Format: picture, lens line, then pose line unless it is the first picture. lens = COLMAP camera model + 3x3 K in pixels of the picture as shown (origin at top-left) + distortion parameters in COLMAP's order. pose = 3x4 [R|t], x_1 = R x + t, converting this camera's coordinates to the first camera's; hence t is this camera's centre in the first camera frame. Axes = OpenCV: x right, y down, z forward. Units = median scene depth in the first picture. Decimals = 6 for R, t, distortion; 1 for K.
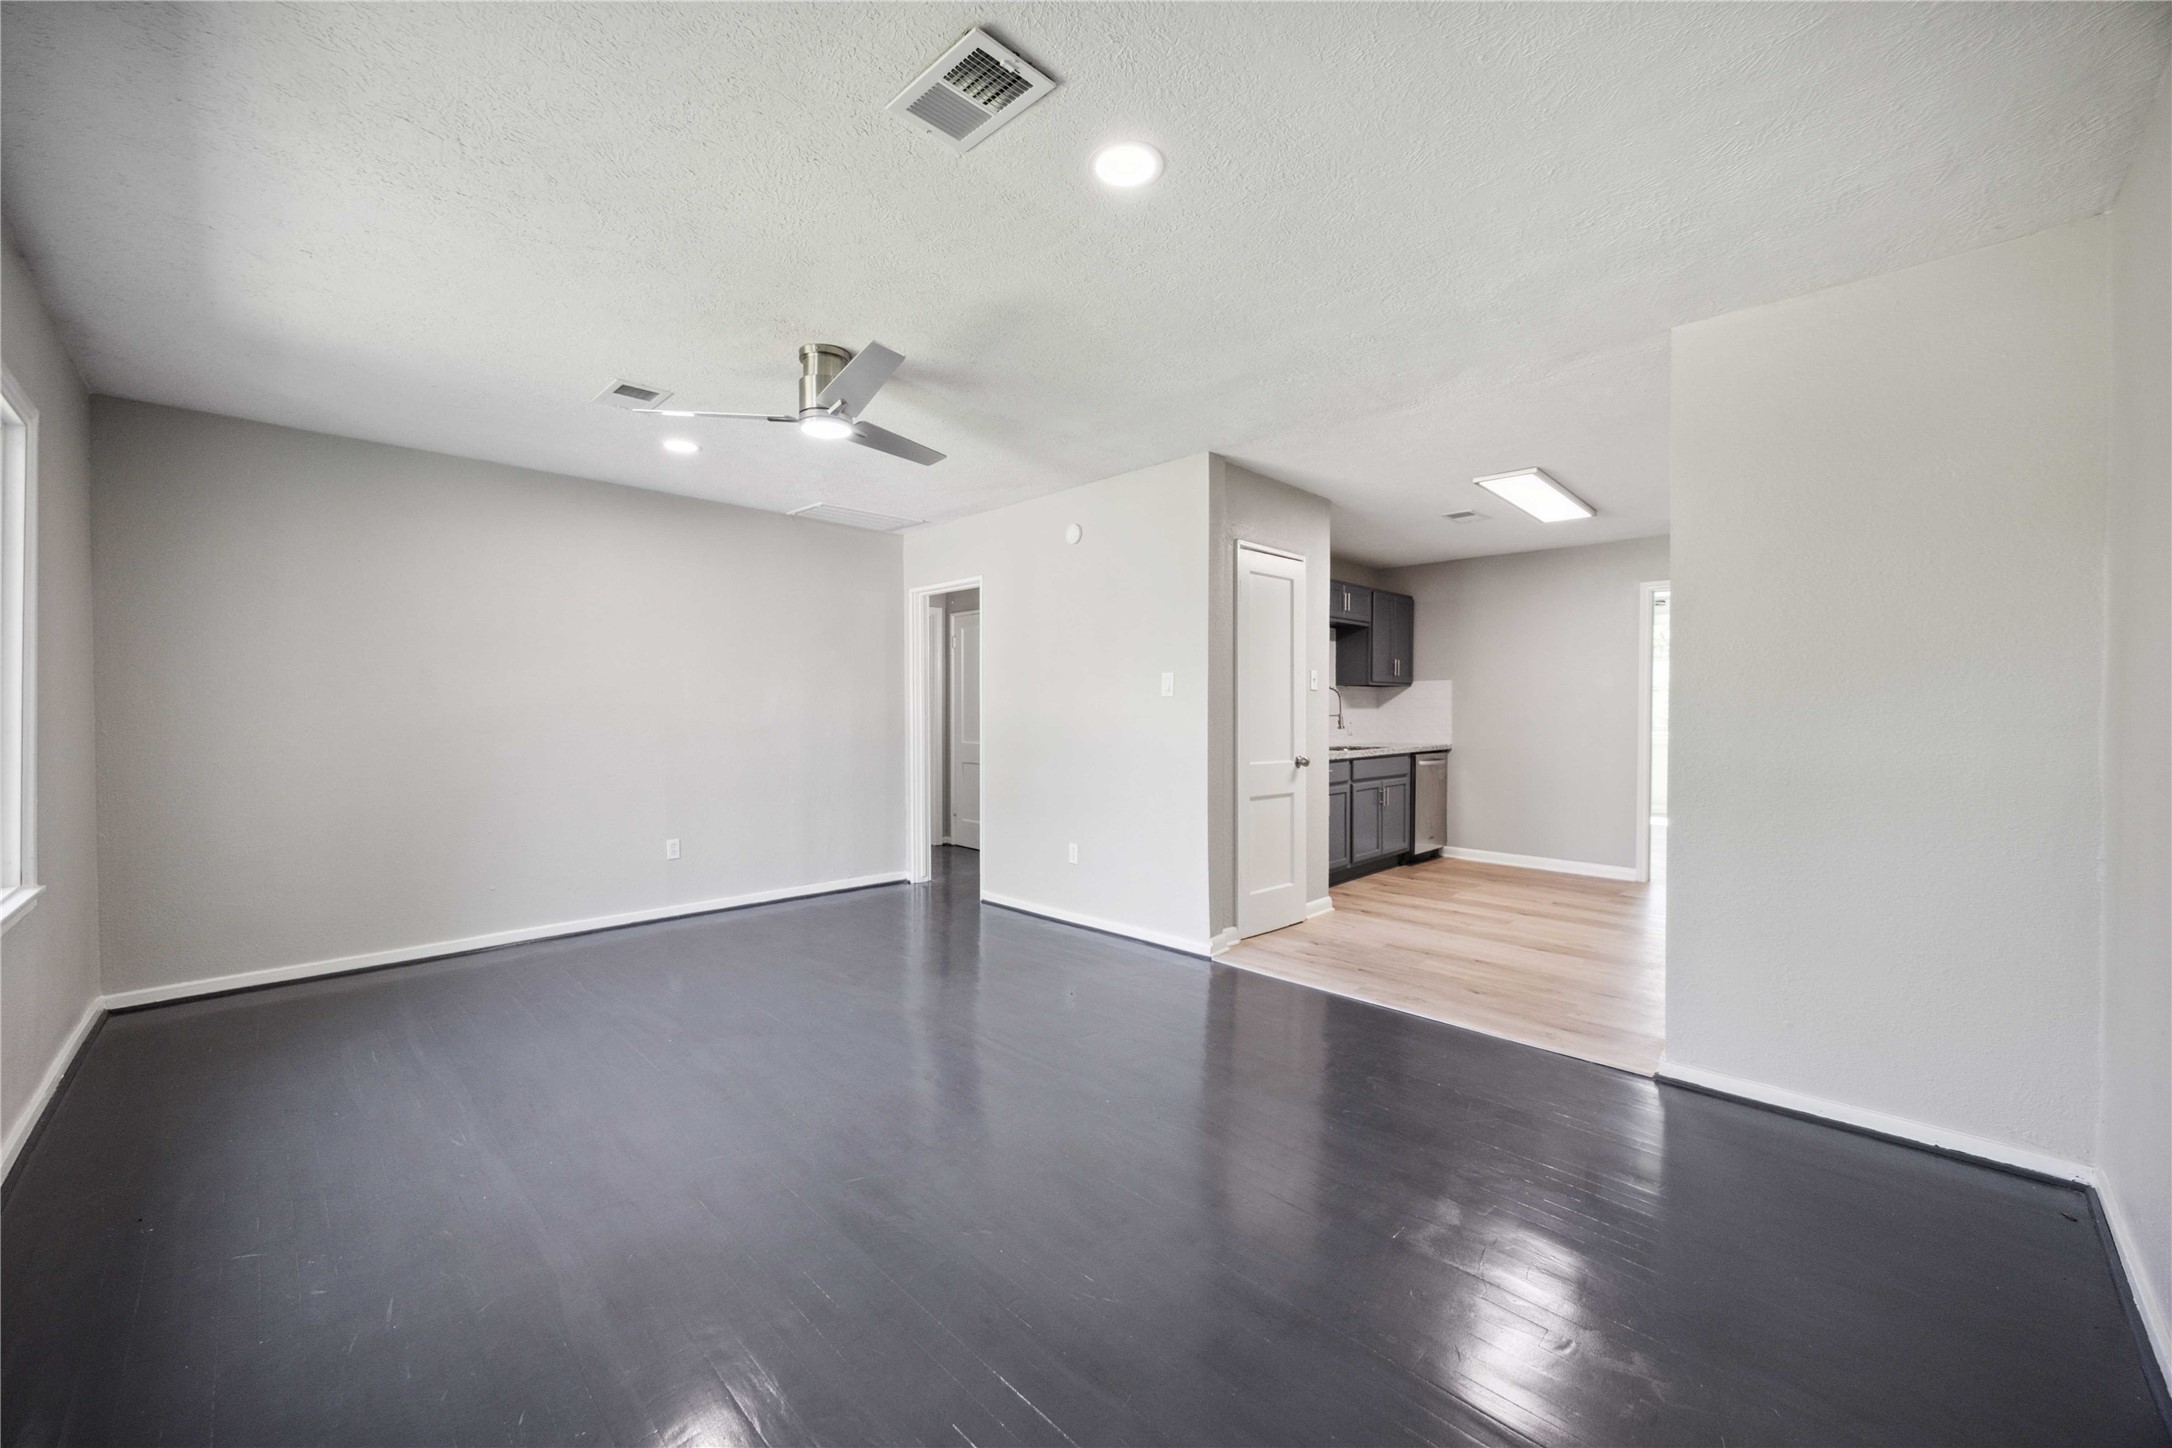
lens RADIAL K [[826.4, 0, 1086.0], [0, 826.4, 724.0], [0, 0, 1]] dist [-0.000528, -0.000019]
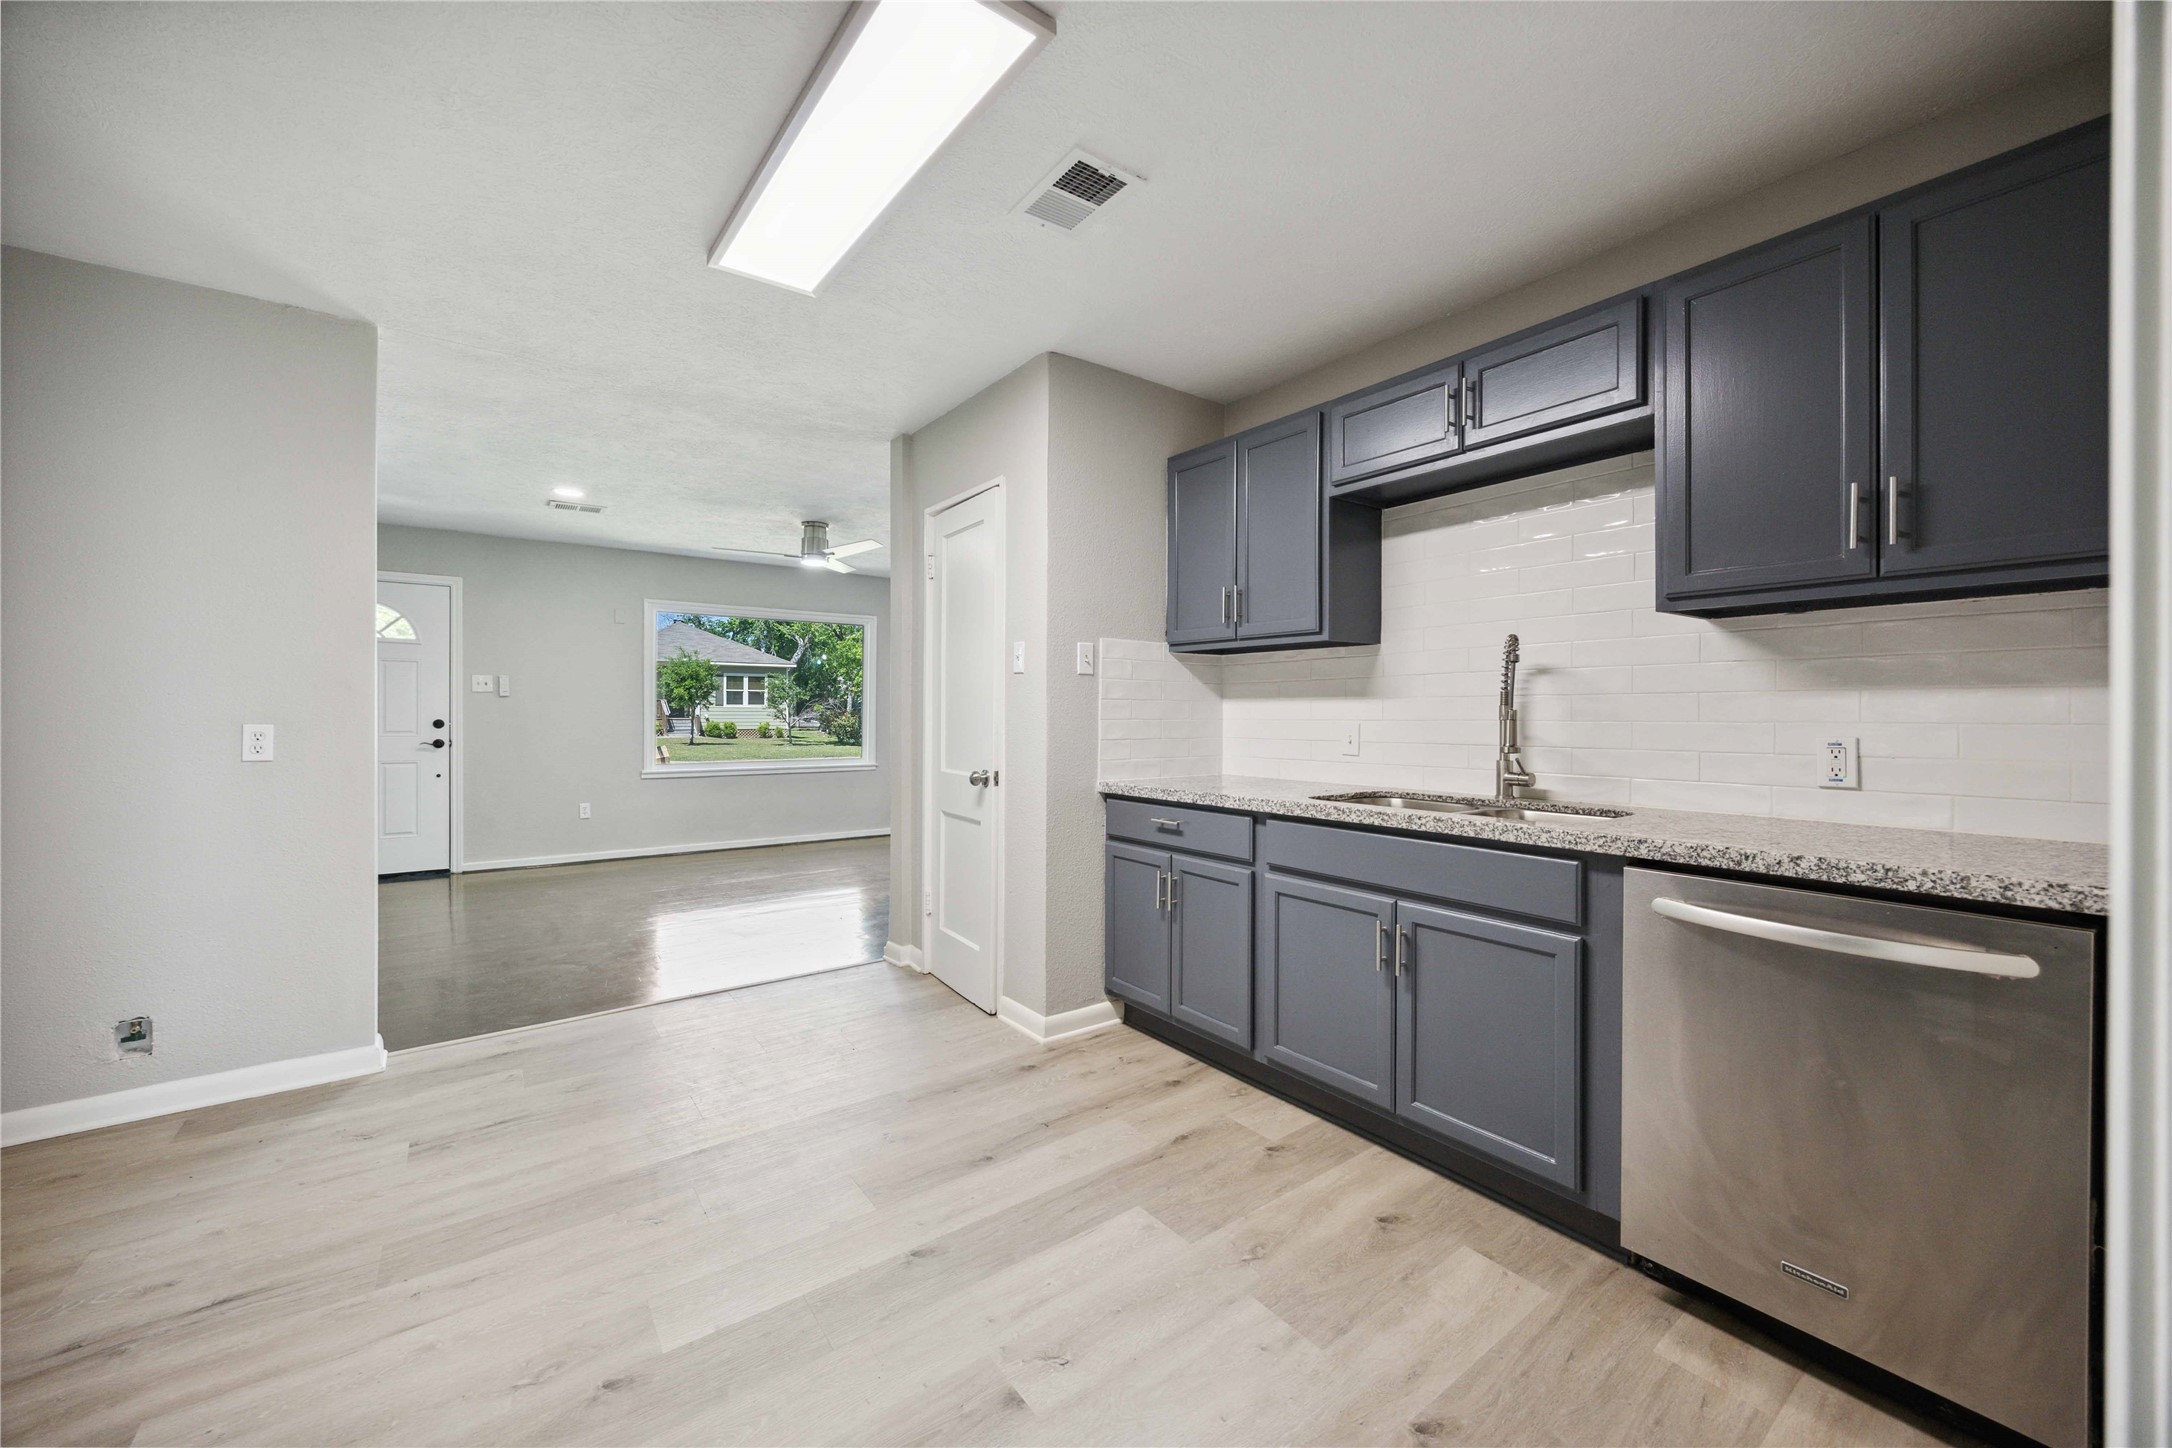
lens RADIAL K [[826.4, 0, 1086.0], [0, 826.4, 724.0], [0, 0, 1]] dist [-0.000528, -0.000019]
pose [[-0.143902, 0.013889, -0.989494, 0.923220], [-0.011956, 0.999804, 0.015773, -0.012792], [0.989520, 0.014100, -0.143708, 1.172967]]
